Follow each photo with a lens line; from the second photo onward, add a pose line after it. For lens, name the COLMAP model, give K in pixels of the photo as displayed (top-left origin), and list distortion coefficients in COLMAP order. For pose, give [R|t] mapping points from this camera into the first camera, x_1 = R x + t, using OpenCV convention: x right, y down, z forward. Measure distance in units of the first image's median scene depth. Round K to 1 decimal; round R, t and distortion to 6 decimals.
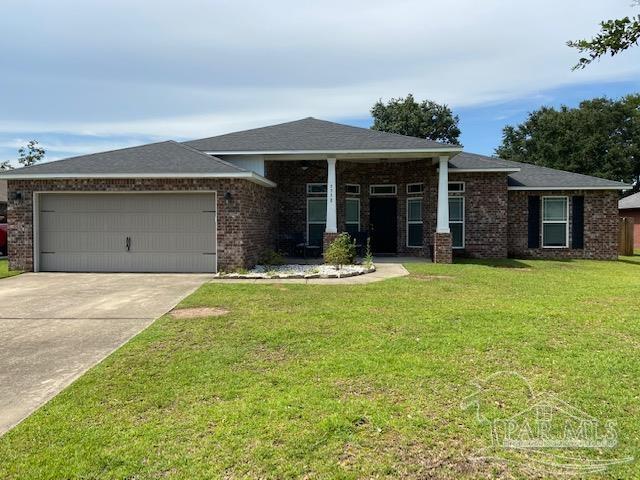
lens RADIAL K [[488.1, 0, 319.7], [0, 488.1, 238.6], [0, 0, 1]] dist [0.001901, 0.003347]
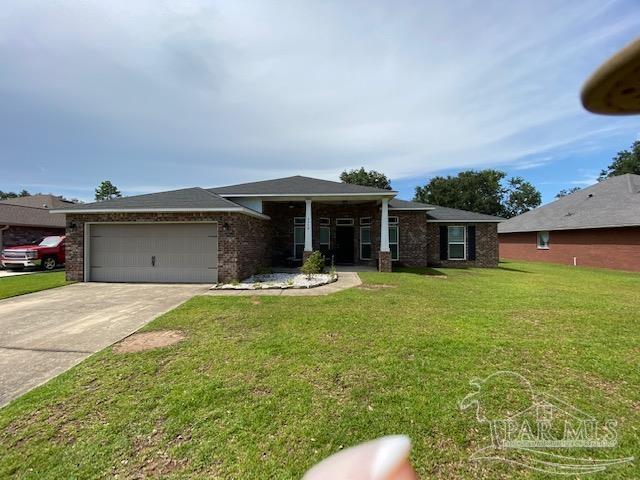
lens RADIAL K [[262.8, 0, 321.8], [0, 262.8, 241.8], [0, 0, 1]] dist [-0.018291, -0.002269]
pose [[0.999638, -0.000636, 0.026898, 0.042437], [0.001402, 0.999594, -0.028456, -0.016944], [-0.026869, 0.028483, 0.999233, 0.220341]]
